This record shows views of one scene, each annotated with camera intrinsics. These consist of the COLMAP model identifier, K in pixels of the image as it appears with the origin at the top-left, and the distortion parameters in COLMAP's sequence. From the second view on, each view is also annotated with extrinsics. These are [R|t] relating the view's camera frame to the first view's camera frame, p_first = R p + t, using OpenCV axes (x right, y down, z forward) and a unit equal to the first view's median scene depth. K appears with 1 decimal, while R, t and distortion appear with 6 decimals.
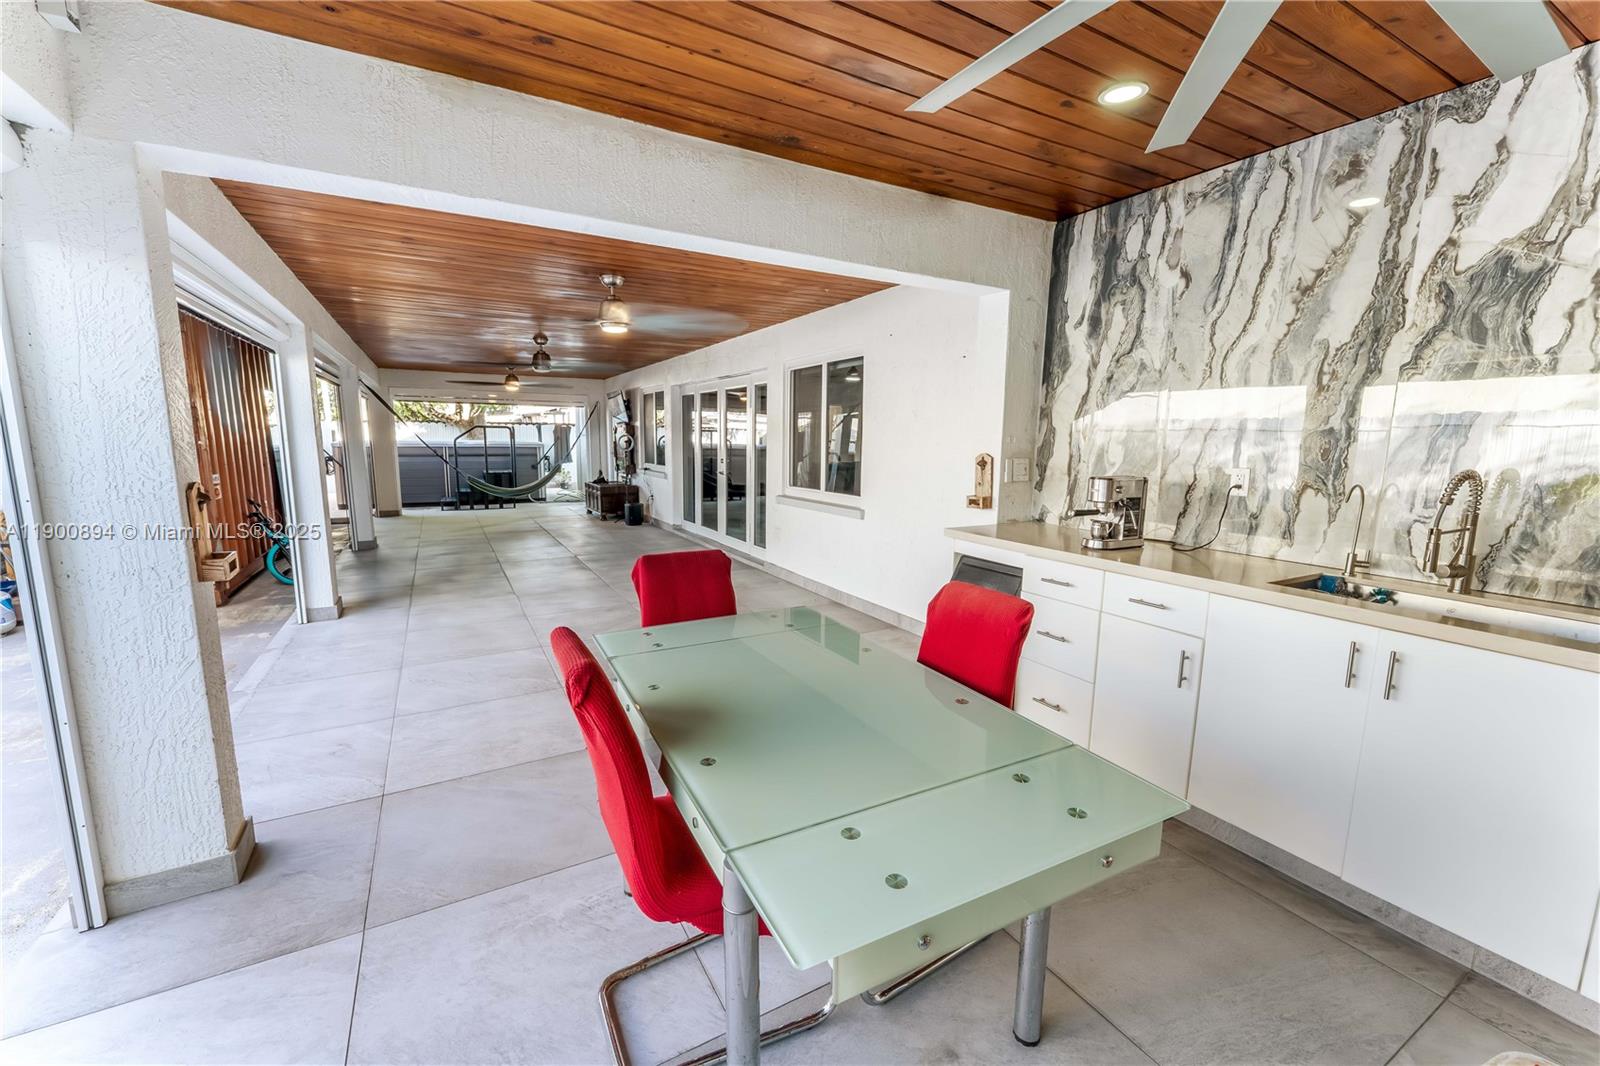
lens RADIAL K [[644.6, 0, 800.6], [0, 644.6, 534.4], [0, 0, 1]] dist [-0.003513, -0.000048]
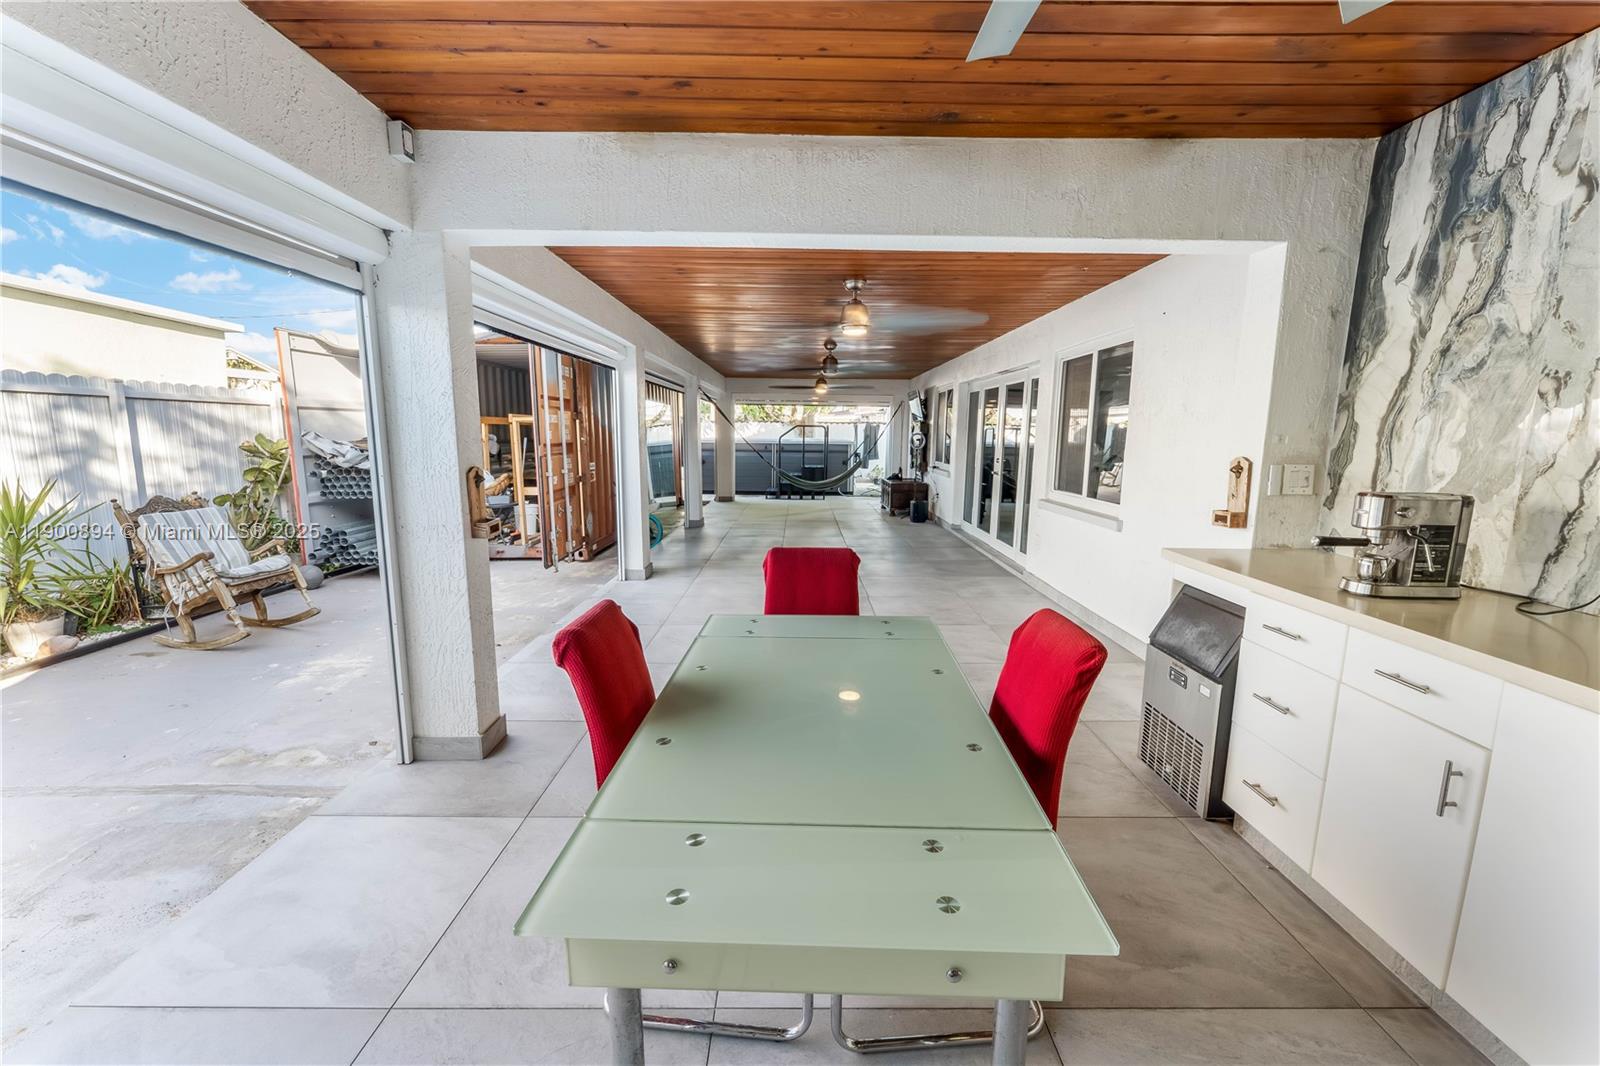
lens RADIAL K [[644.6, 0, 800.7], [0, 644.6, 532.6], [0, 0, 1]] dist [-0.003513, -0.000048]
pose [[0.872335, 0.074178, -0.483249, 0.250317], [-0.074245, 0.997059, 0.019025, -0.012193], [0.483239, 0.019282, 0.875276, 0.080731]]
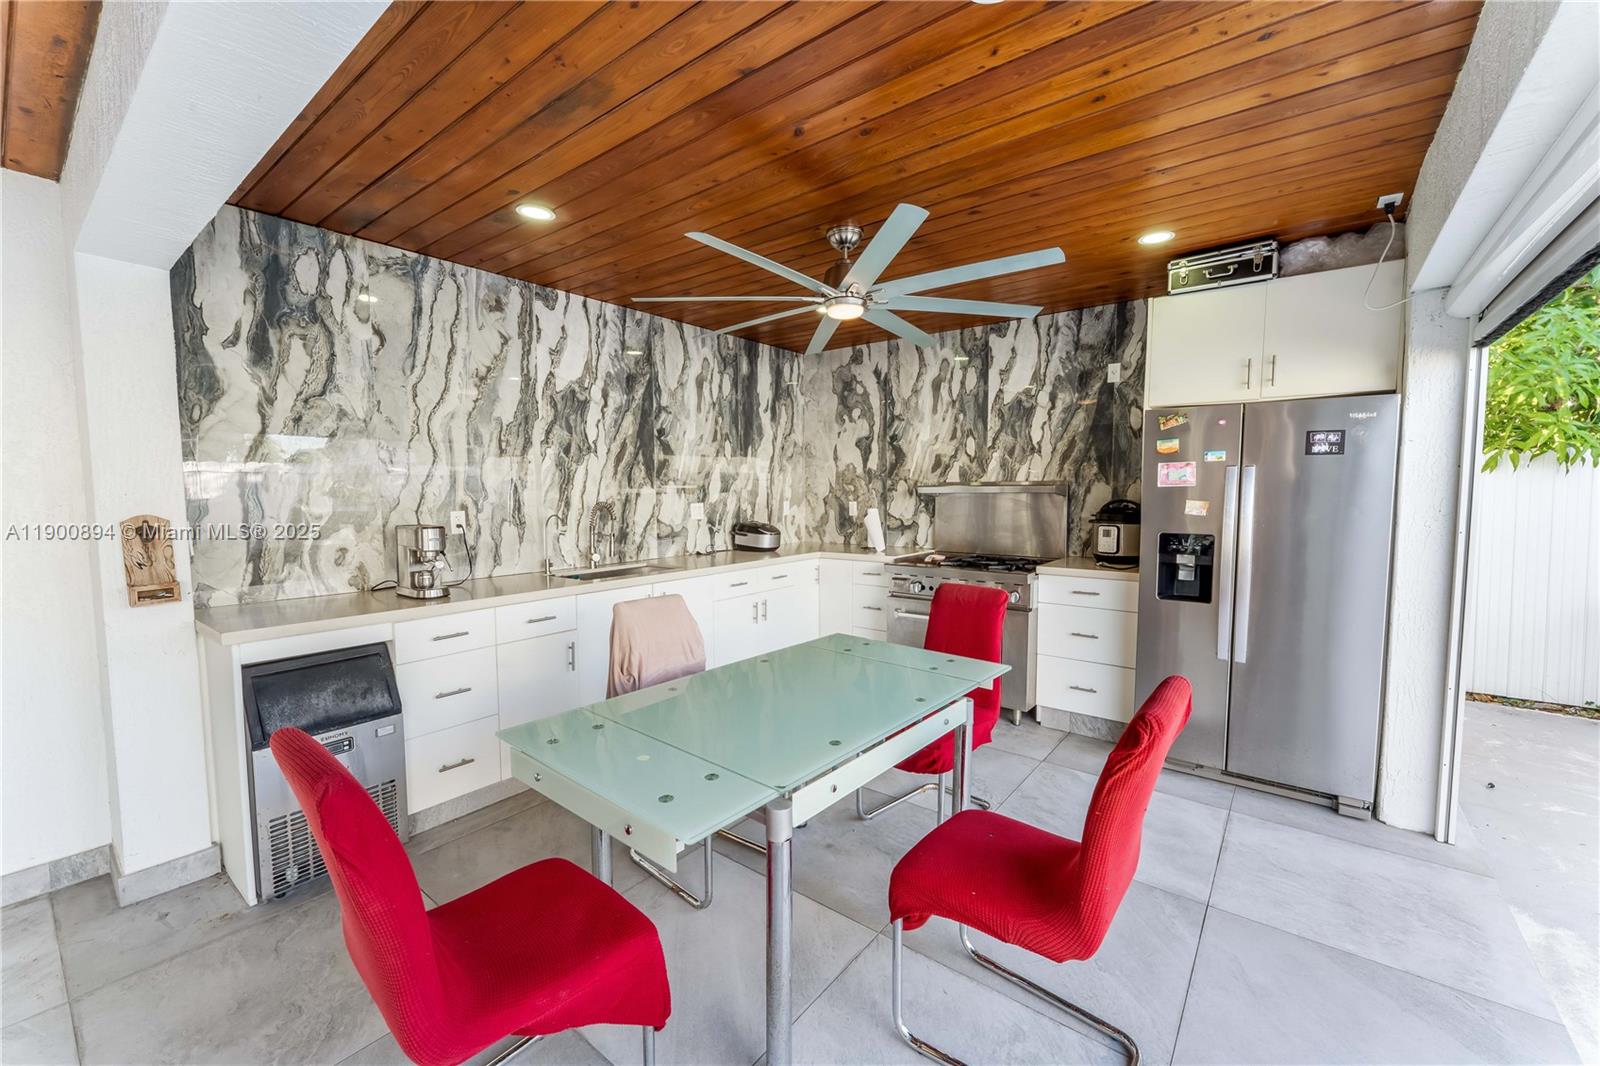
lens RADIAL K [[644.6, 0, 811.0], [0, 644.6, 530.9], [0, 0, 1]] dist [-0.003513, -0.000048]
pose [[-0.391485, -0.075957, 0.917044, -0.657396], [0.134607, 0.981140, 0.138729, -0.135865], [-0.910286, 0.177751, -0.373878, 0.798445]]
